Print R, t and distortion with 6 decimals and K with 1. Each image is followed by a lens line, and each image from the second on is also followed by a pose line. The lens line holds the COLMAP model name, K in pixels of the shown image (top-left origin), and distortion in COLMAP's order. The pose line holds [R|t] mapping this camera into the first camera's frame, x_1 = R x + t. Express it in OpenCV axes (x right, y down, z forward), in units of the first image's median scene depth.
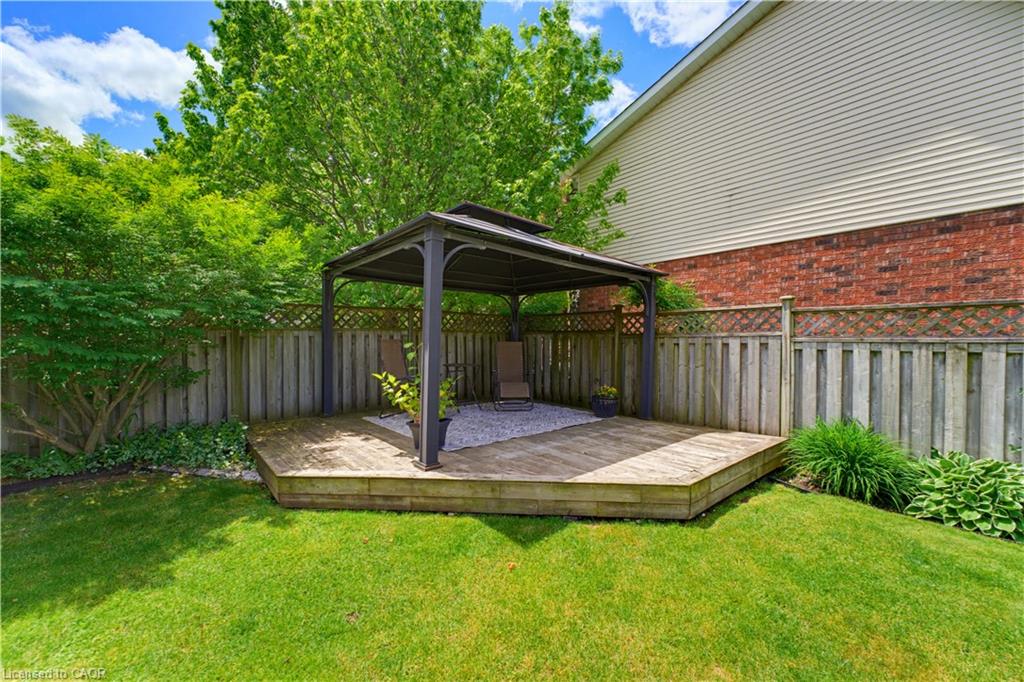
lens RADIAL K [[401.2, 0, 509.3], [0, 401.2, 347.4], [0, 0, 1]] dist [0.001611, 0.000266]
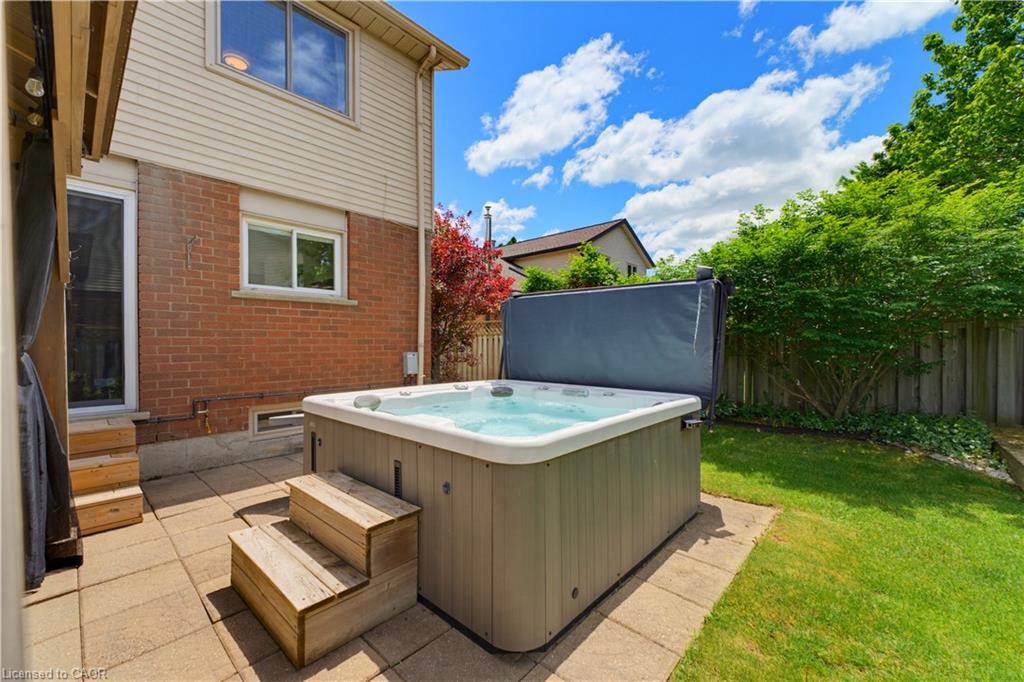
lens RADIAL K [[401.2, 0, 509.3], [0, 401.2, 347.4], [0, 0, 1]] dist [0.001611, 0.000266]
pose [[0.113194, 0.007227, -0.993547, 0.155849], [-0.010241, 0.999929, 0.006106, 0.032156], [0.993520, 0.009484, 0.113260, -0.238977]]
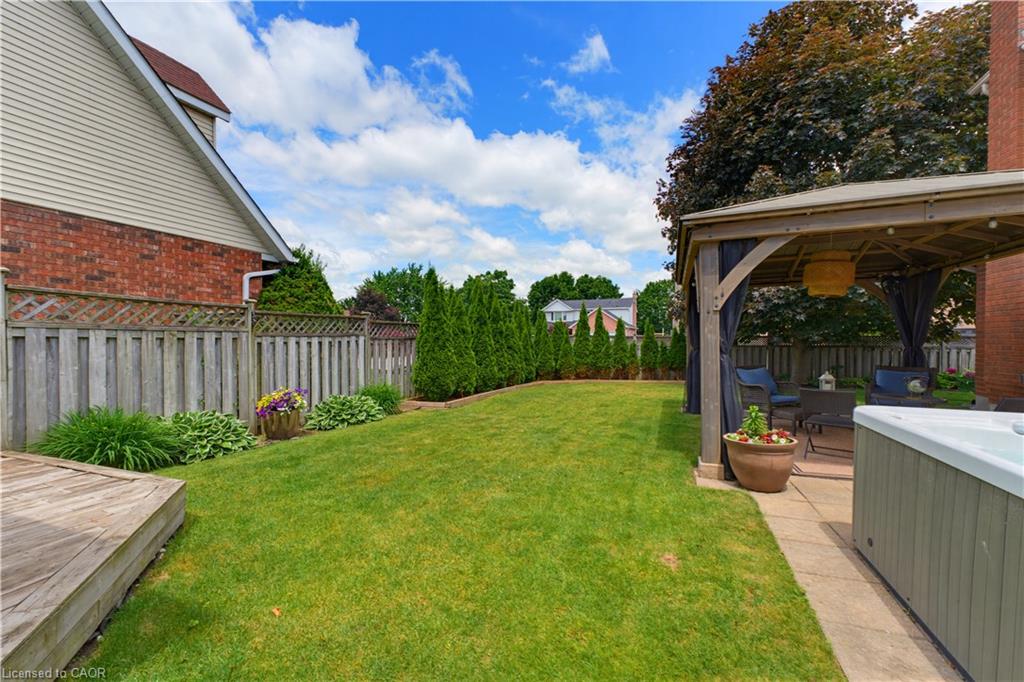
lens RADIAL K [[401.2, 0, 509.3], [0, 401.2, 347.4], [0, 0, 1]] dist [0.001611, 0.000266]
pose [[-0.451413, -0.022208, 0.892039, -0.407615], [0.011957, 0.999450, 0.030932, 0.012221], [-0.892235, 0.024629, -0.450899, 0.444753]]
